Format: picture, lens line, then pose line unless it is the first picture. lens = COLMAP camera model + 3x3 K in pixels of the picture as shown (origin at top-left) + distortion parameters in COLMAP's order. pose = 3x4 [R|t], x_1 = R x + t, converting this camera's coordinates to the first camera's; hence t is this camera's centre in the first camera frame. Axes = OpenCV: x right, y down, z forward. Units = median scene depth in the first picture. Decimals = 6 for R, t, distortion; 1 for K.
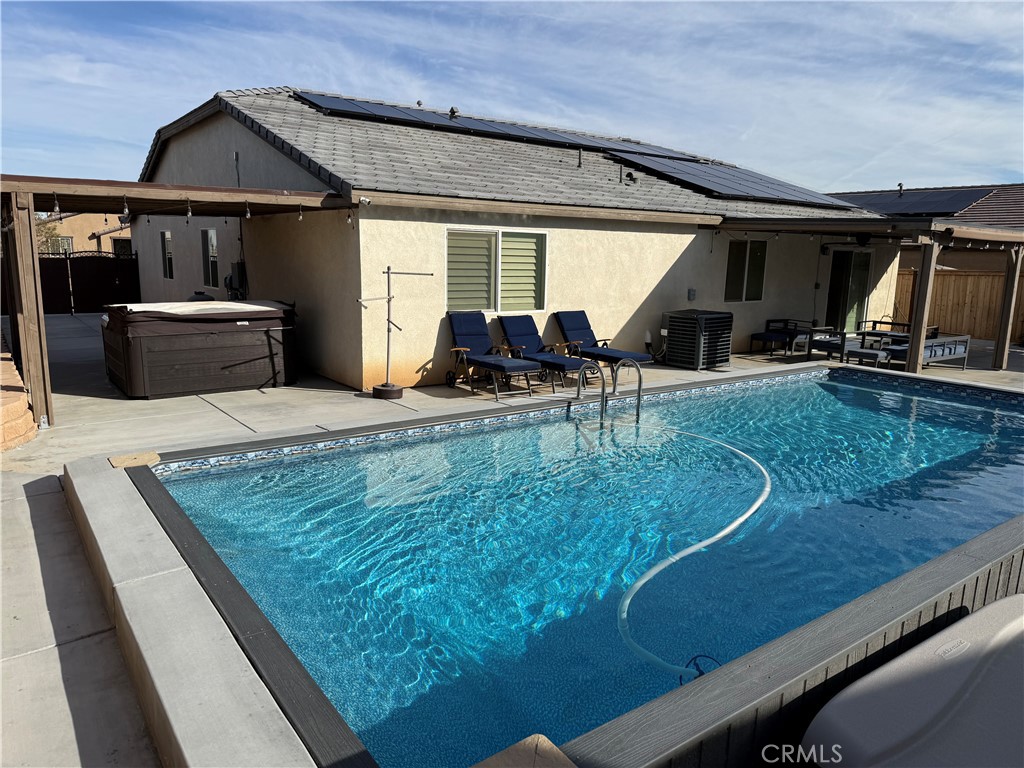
lens RADIAL K [[708.6, 0, 512.0], [0, 708.6, 384.0], [0, 0, 1]] dist [0.035736, -0.000023]
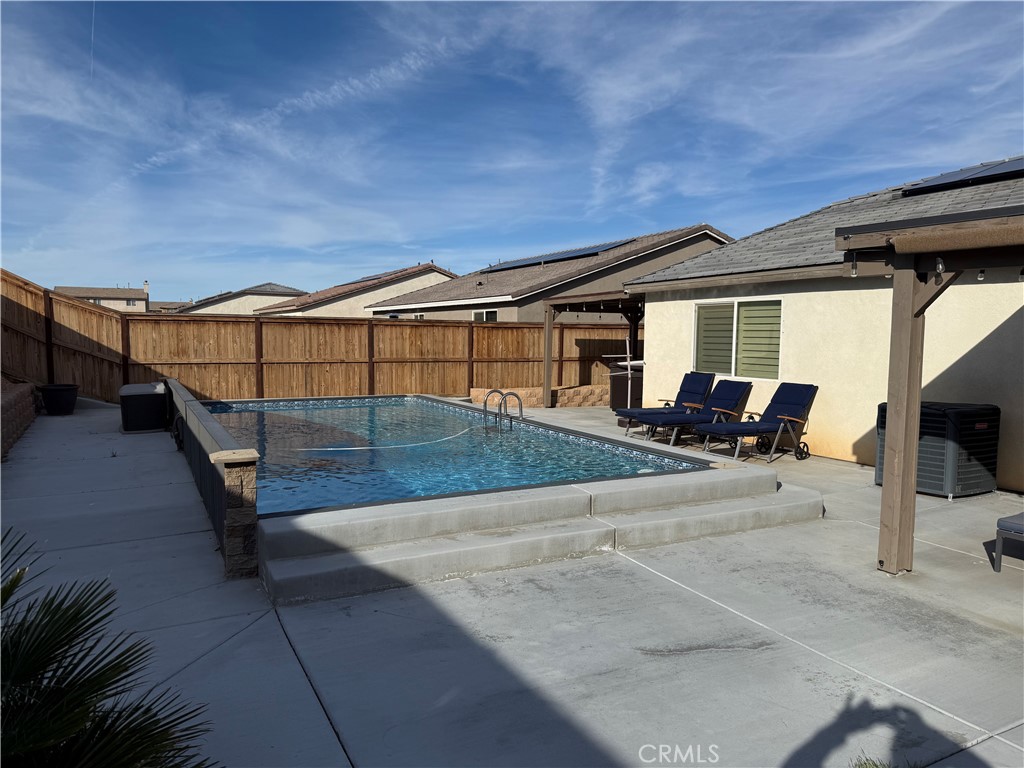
lens RADIAL K [[715.6, 0, 512.0], [0, 715.6, 384.0], [0, 0, 1]] dist [0.027204, -0.043179]
pose [[-0.143531, 0.047494, -0.988506, 1.065855], [-0.189615, 0.979023, 0.074571, -0.107045], [0.971311, 0.198139, -0.131514, 0.810380]]
